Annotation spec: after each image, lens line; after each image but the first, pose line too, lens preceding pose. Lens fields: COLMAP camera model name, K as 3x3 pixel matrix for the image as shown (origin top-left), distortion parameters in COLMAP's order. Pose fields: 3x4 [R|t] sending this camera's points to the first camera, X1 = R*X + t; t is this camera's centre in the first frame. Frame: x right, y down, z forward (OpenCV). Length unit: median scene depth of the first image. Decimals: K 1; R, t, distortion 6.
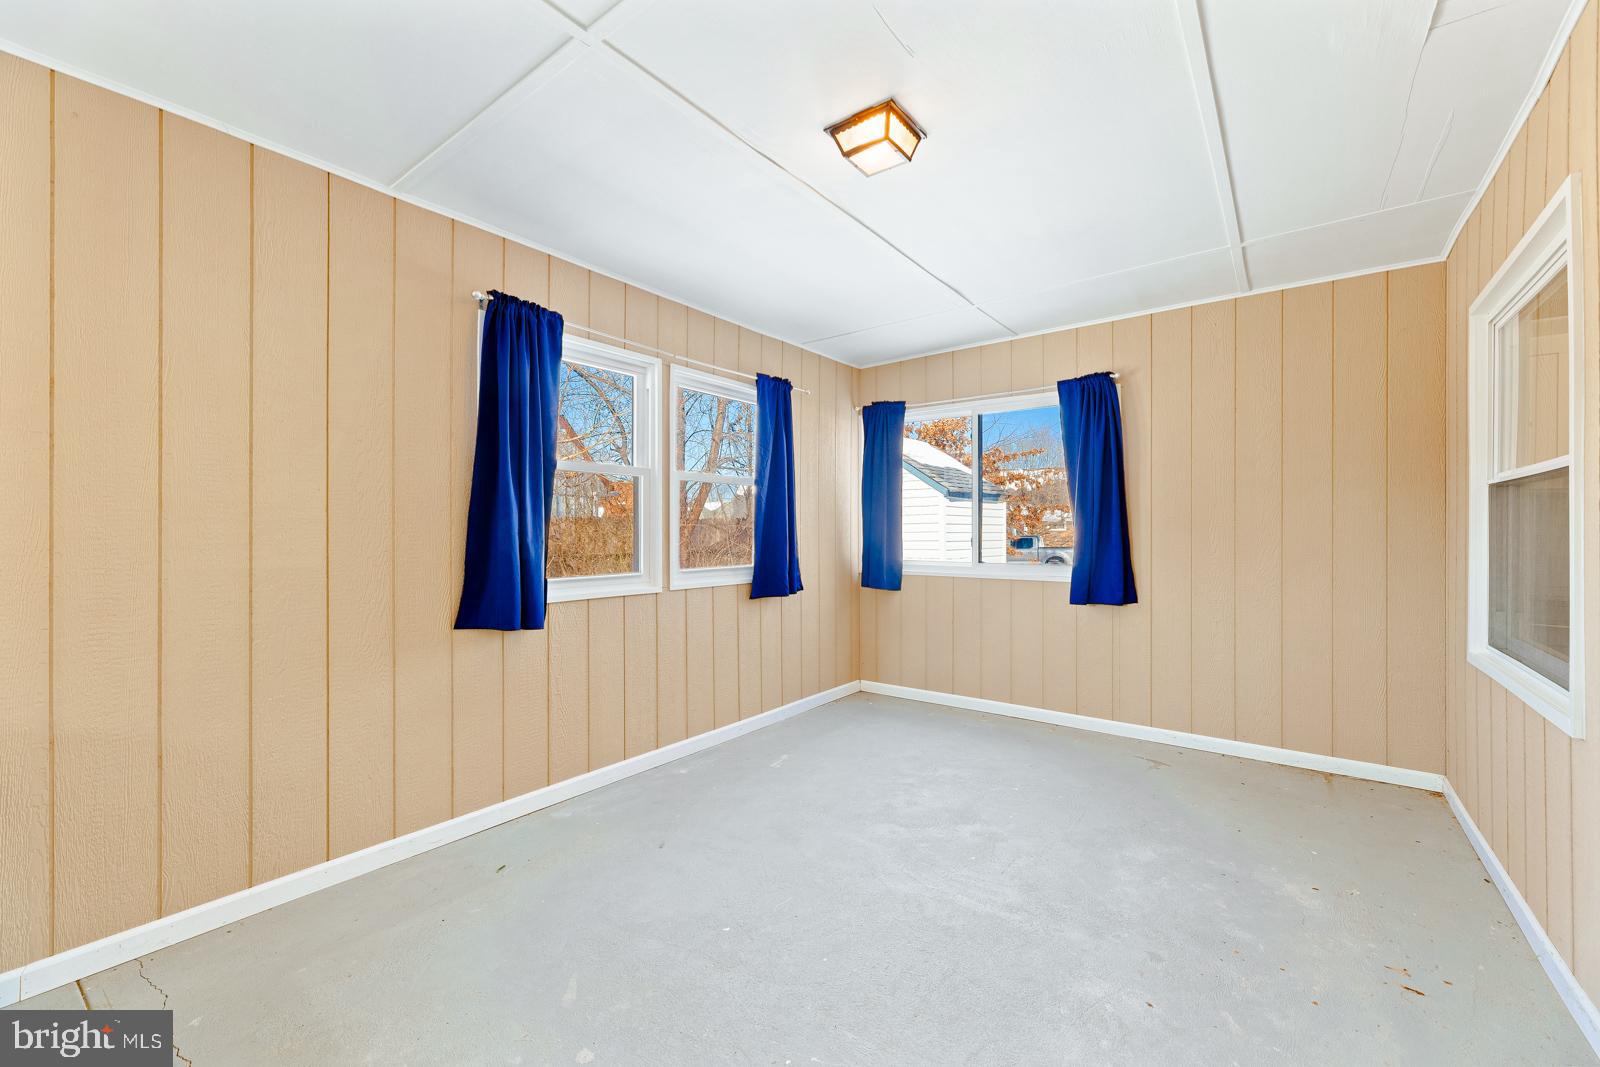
lens RADIAL K [[659.1, 0, 814.4], [0, 659.1, 542.7], [0, 0, 1]] dist [-0.002138, -0.000193]
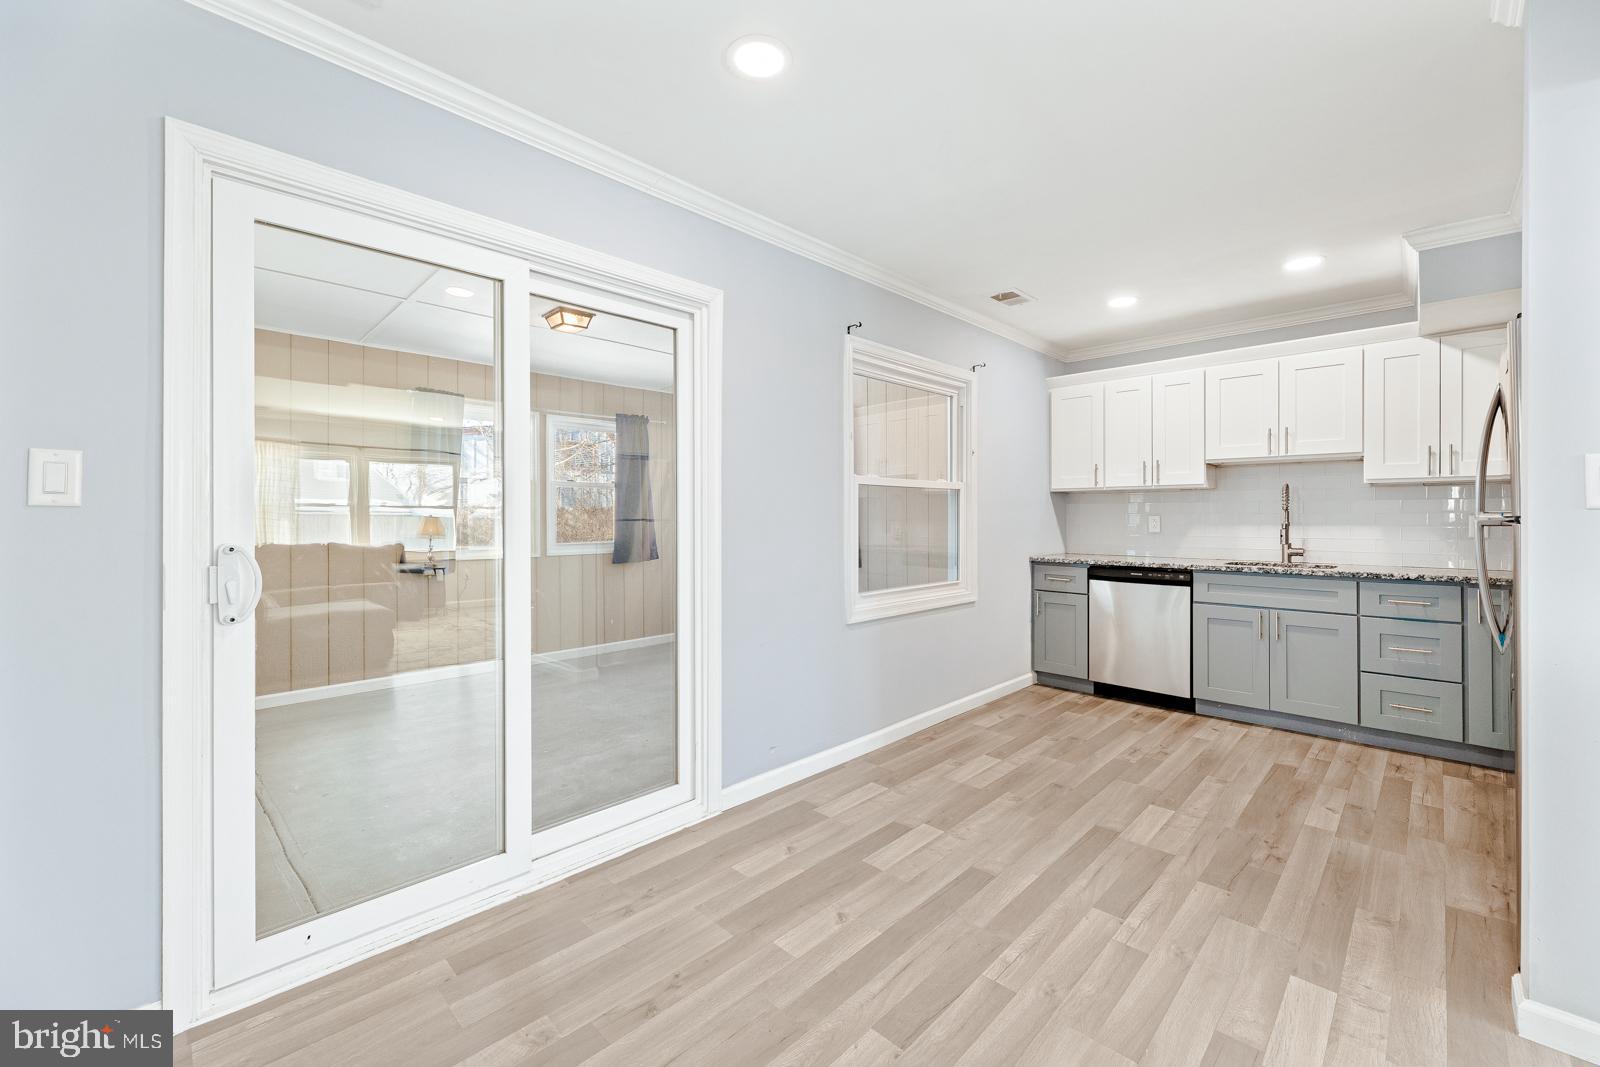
lens RADIAL K [[658.6, 0, 804.2], [0, 658.6, 513.4], [0, 0, 1]] dist [-0.002220, 0.000132]
pose [[0.990781, -0.003998, -0.135414, 0.563948], [0.000766, 0.999714, -0.023907, 0.009128], [0.135471, 0.023583, 0.990501, -0.452137]]
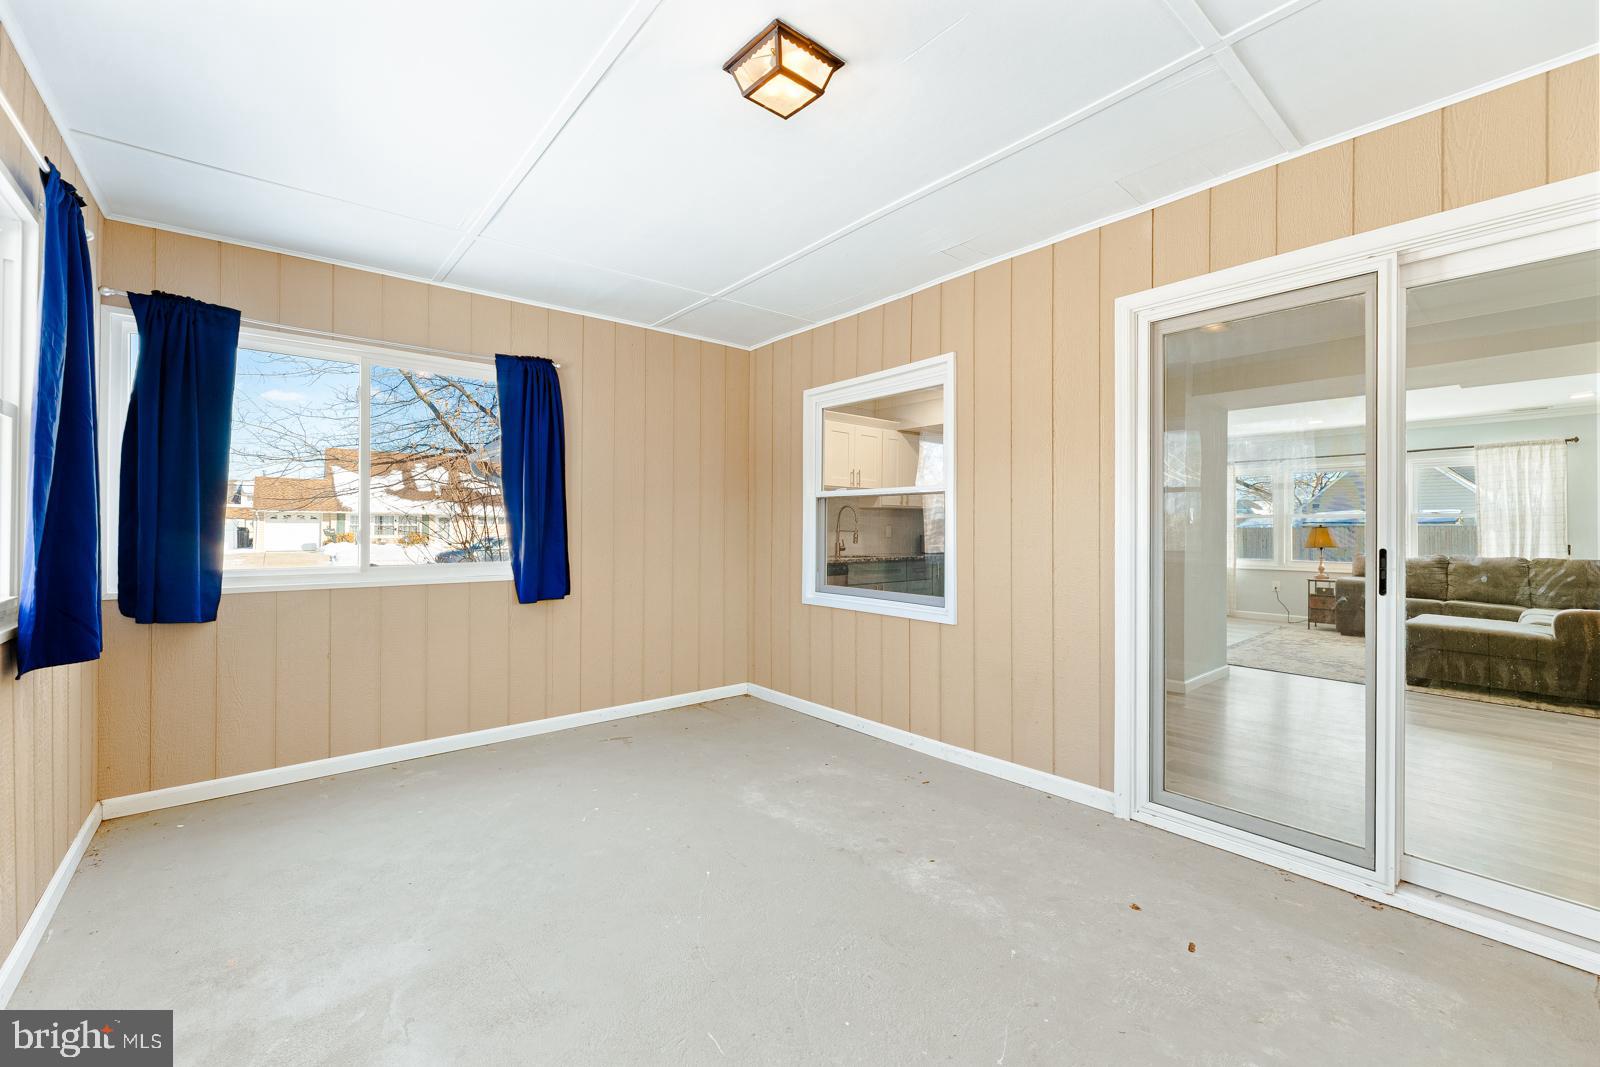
lens RADIAL K [[642.1, 0, 805.1], [0, 642.1, 527.6], [0, 0, 1]] dist [0.000361, 0.000361]
pose [[0.226748, -0.000563, 0.973953, -0.392660], [0.014848, 0.999886, -0.002879, -0.003197], [-0.973840, 0.015114, 0.226730, 0.419859]]
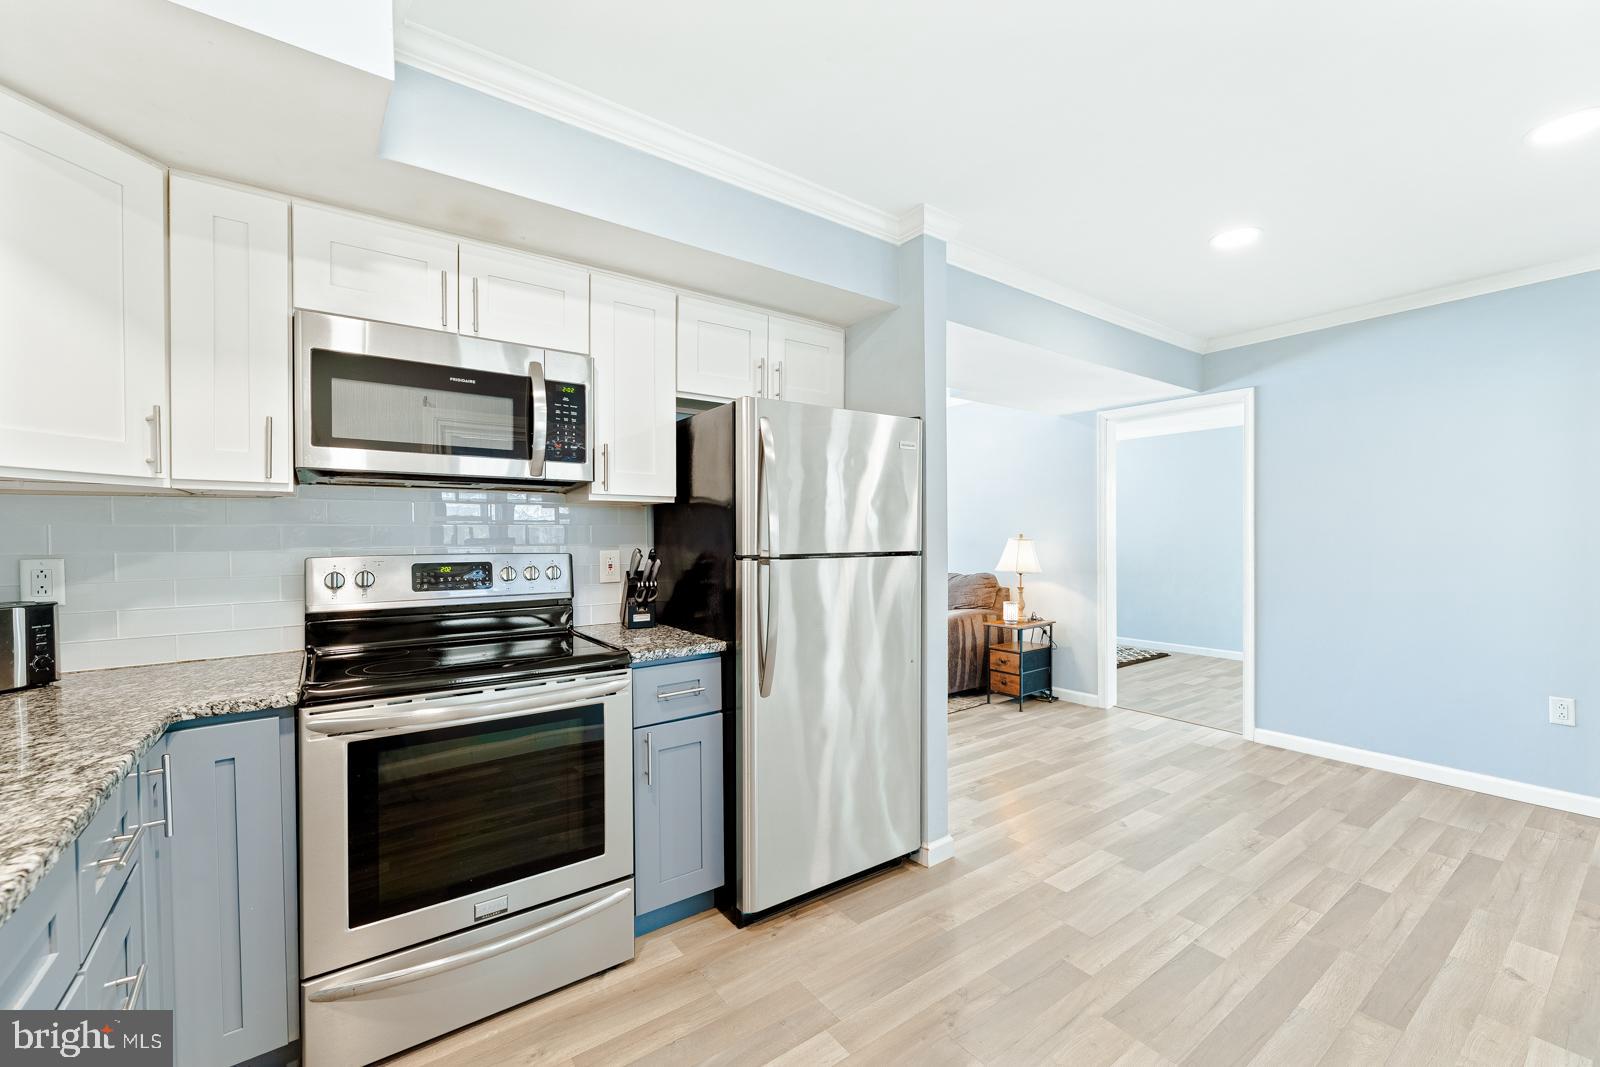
lens RADIAL K [[647.8, 0, 815.2], [0, 647.8, 541.4], [0, 0, 1]] dist [0.001865, 0.000749]
pose [[-0.954011, -0.004763, 0.299733, 0.873043], [0.005444, 0.999434, 0.033211, -0.029707], [-0.299722, 0.033315, -0.953445, 0.667103]]
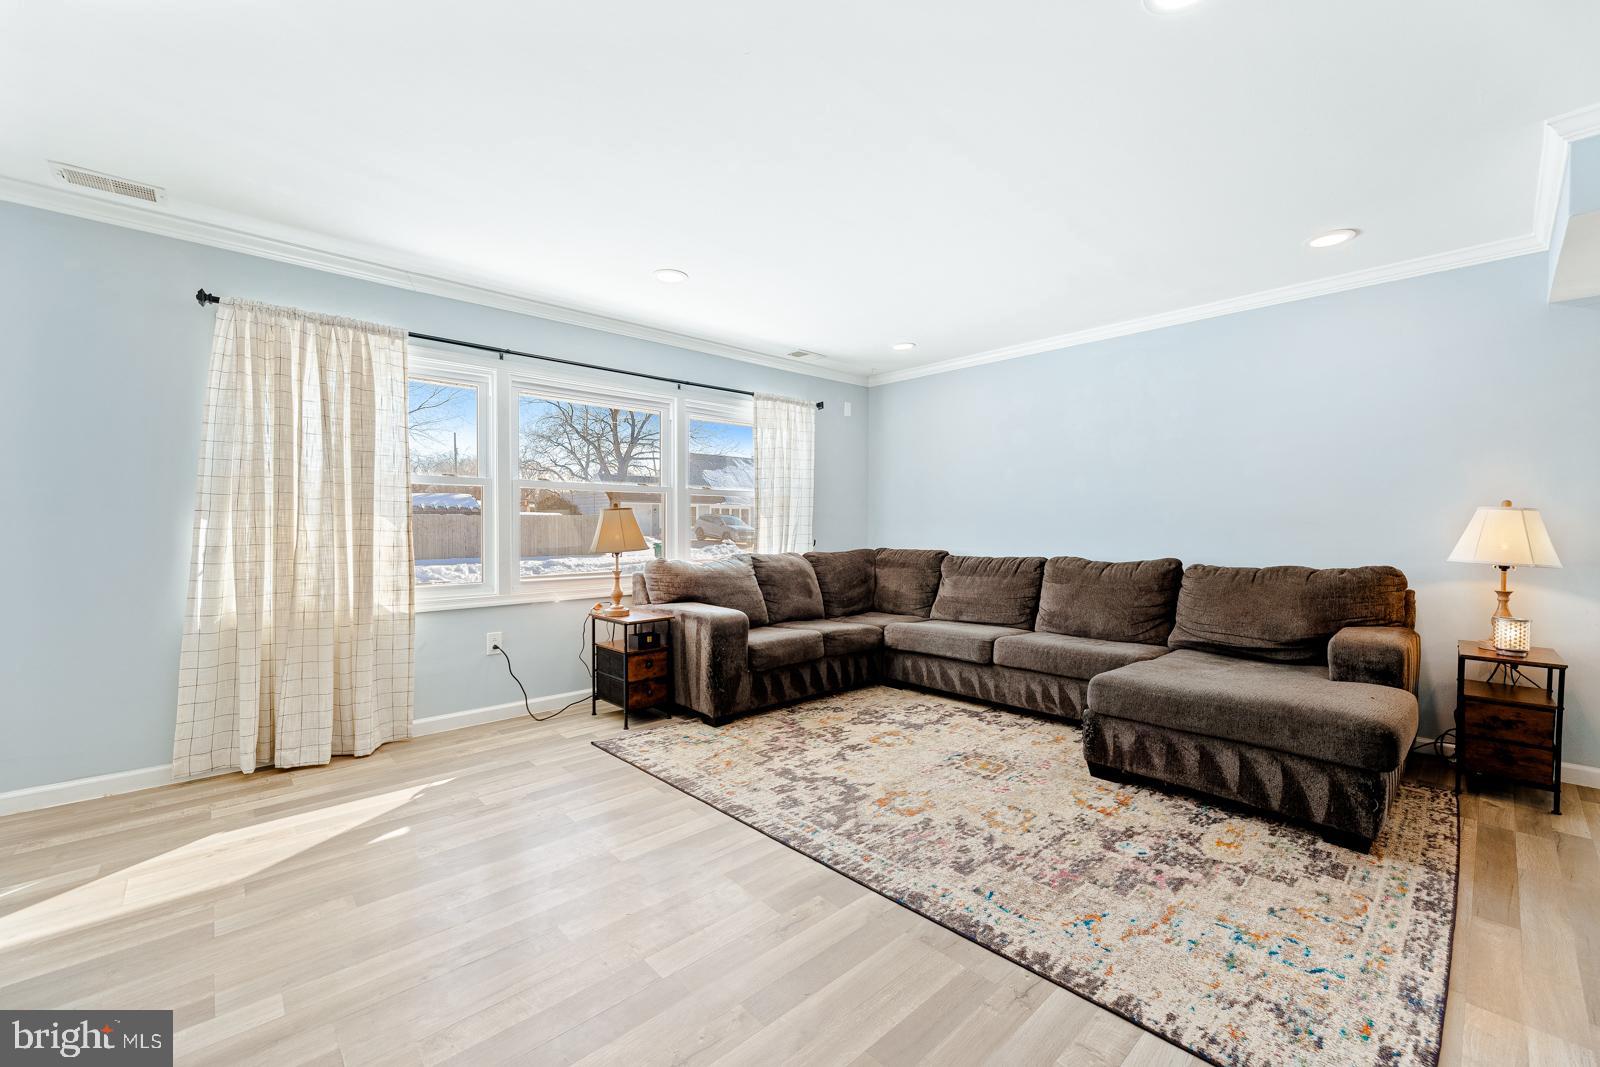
lens RADIAL K [[640.2, 0, 806.0], [0, 640.2, 527.5], [0, 0, 1]] dist [0.001727, 0.000285]
pose [[-0.982277, -0.009081, 0.187212, 1.513535], [-0.003264, 0.999503, 0.031353, 0.011692], [-0.187404, 0.030186, -0.981819, 0.206644]]
